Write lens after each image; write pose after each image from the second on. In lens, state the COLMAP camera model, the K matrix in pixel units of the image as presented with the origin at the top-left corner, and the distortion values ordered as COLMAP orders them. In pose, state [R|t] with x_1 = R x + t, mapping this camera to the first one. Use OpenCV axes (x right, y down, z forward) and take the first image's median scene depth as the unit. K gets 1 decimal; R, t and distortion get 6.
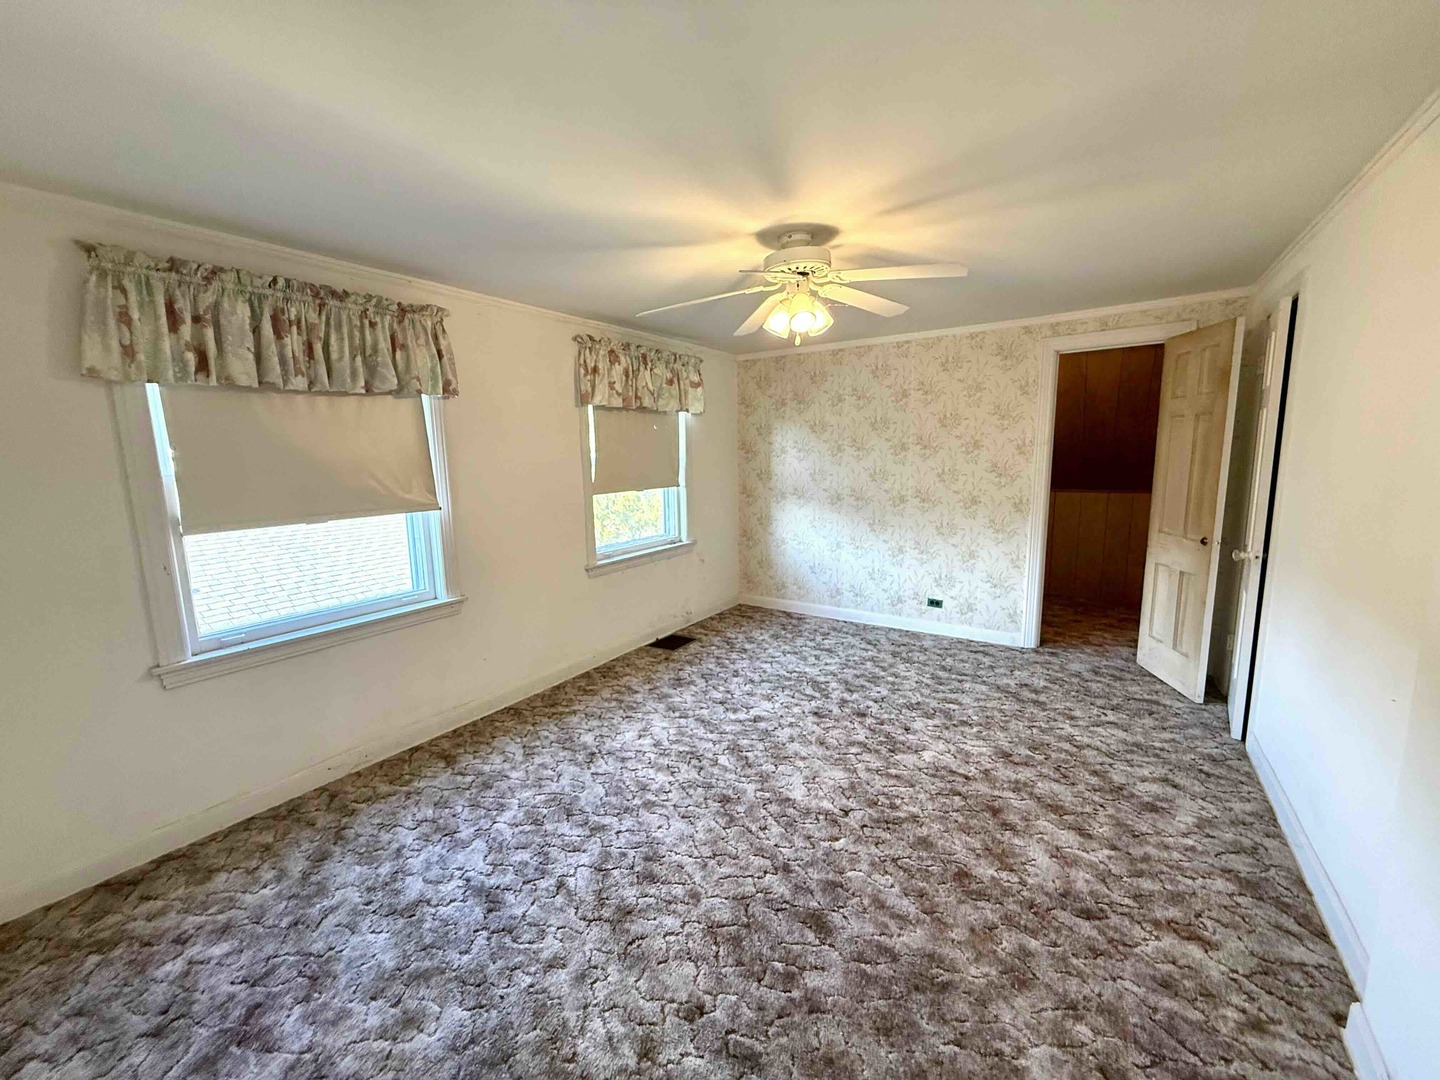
lens RADIAL K [[576.2, 0, 715.6], [0, 576.2, 539.5], [0, 0, 1]] dist [0.000603, -0.000349]
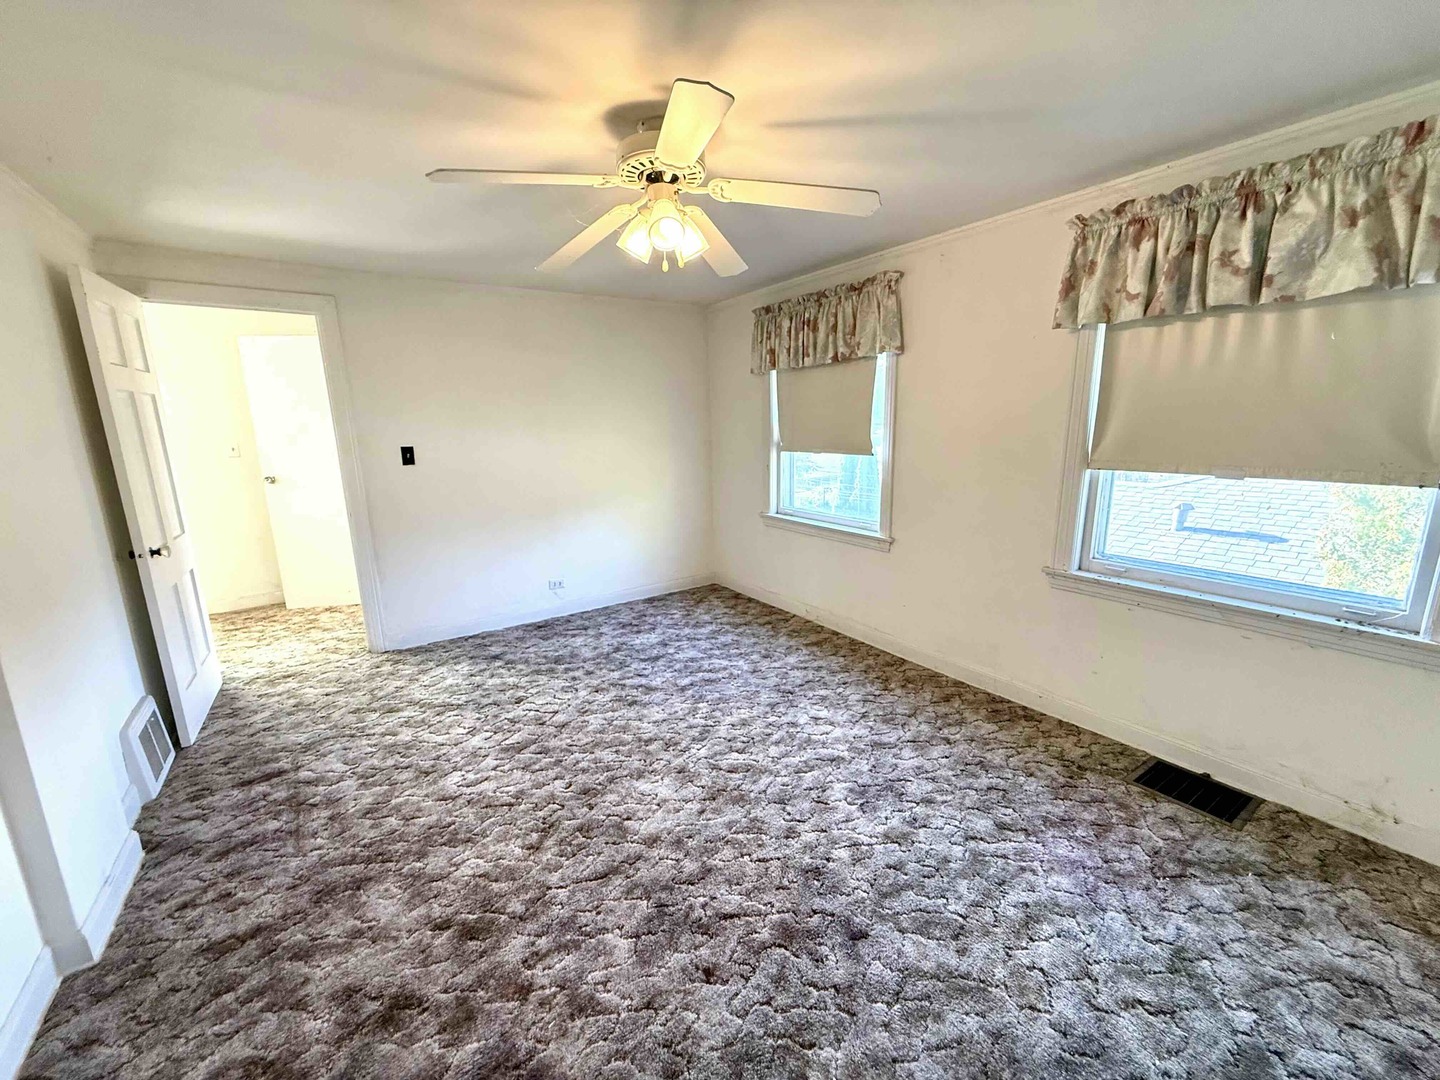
lens RADIAL K [[576.2, 0, 716.9], [0, 576.2, 538.3], [0, 0, 1]] dist [0.000603, -0.000349]
pose [[-0.366869, 0.219643, -0.903971, 0.702988], [-0.113557, 0.953887, 0.277857, -0.175124], [0.923316, 0.204589, -0.325010, 1.095338]]
